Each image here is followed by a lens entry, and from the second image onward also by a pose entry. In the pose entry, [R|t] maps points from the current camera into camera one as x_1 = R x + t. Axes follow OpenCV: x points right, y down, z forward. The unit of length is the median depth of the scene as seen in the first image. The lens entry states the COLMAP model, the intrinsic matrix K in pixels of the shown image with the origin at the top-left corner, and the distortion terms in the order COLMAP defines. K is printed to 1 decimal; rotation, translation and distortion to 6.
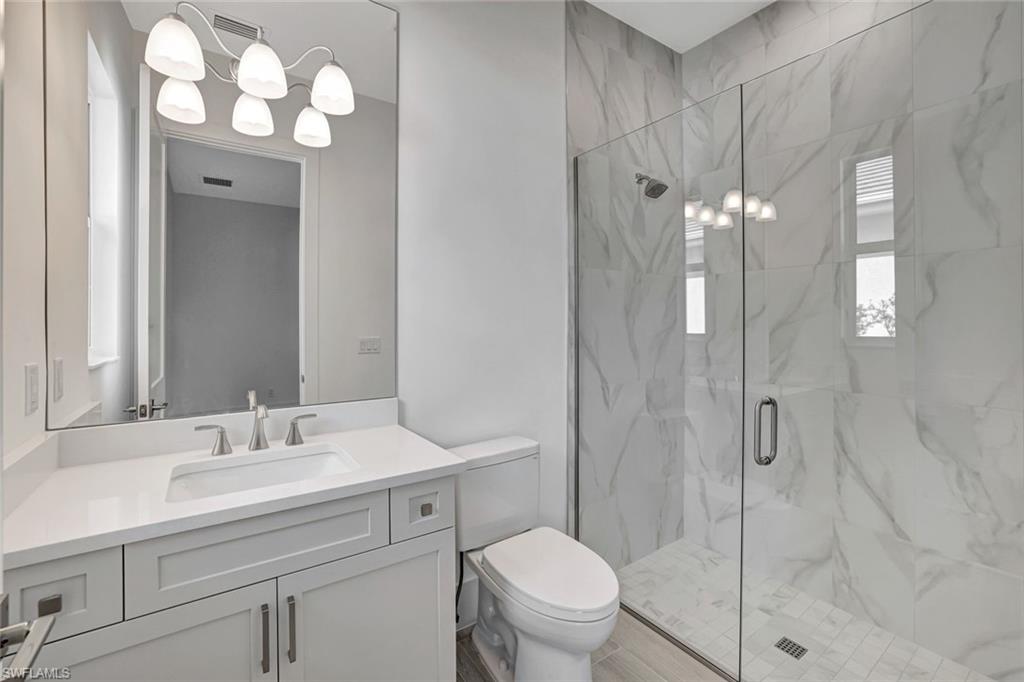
lens RADIAL K [[442.3, 0, 494.6], [0, 442.3, 328.3], [0, 0, 1]] dist [0.001264, 0.000123]
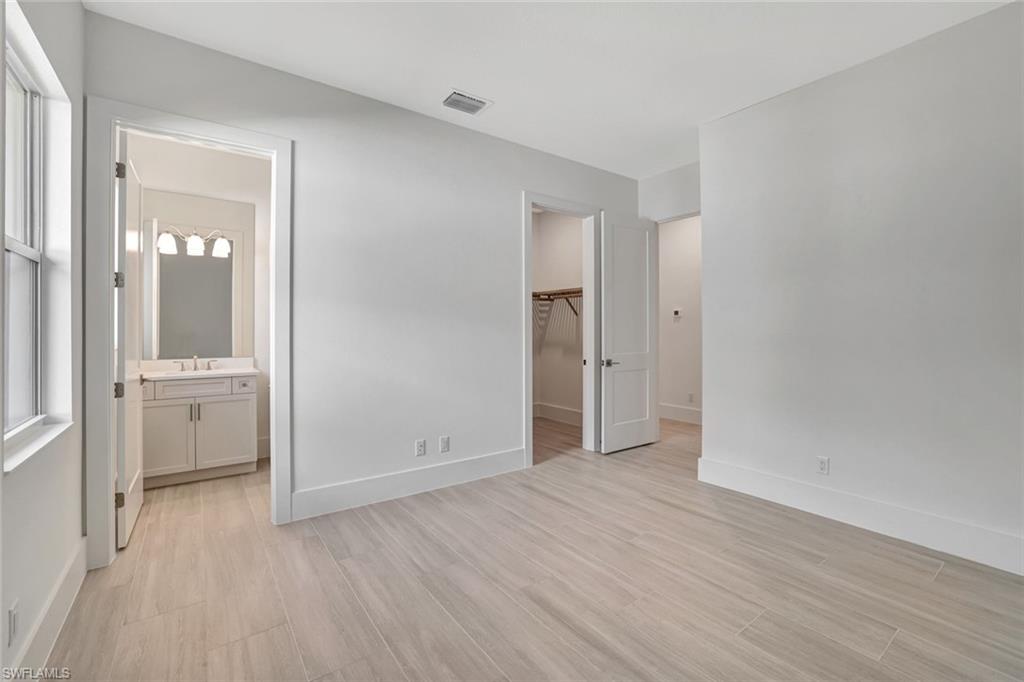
lens RADIAL K [[416.9, 0, 479.1], [0, 416.9, 336.1], [0, 0, 1]] dist [-0.001273, -0.000147]
pose [[0.999716, 0.002276, 0.023716, 1.341739], [-0.002460, 0.999967, 0.007718, 0.017153], [-0.023697, -0.007774, 0.999689, -1.888494]]
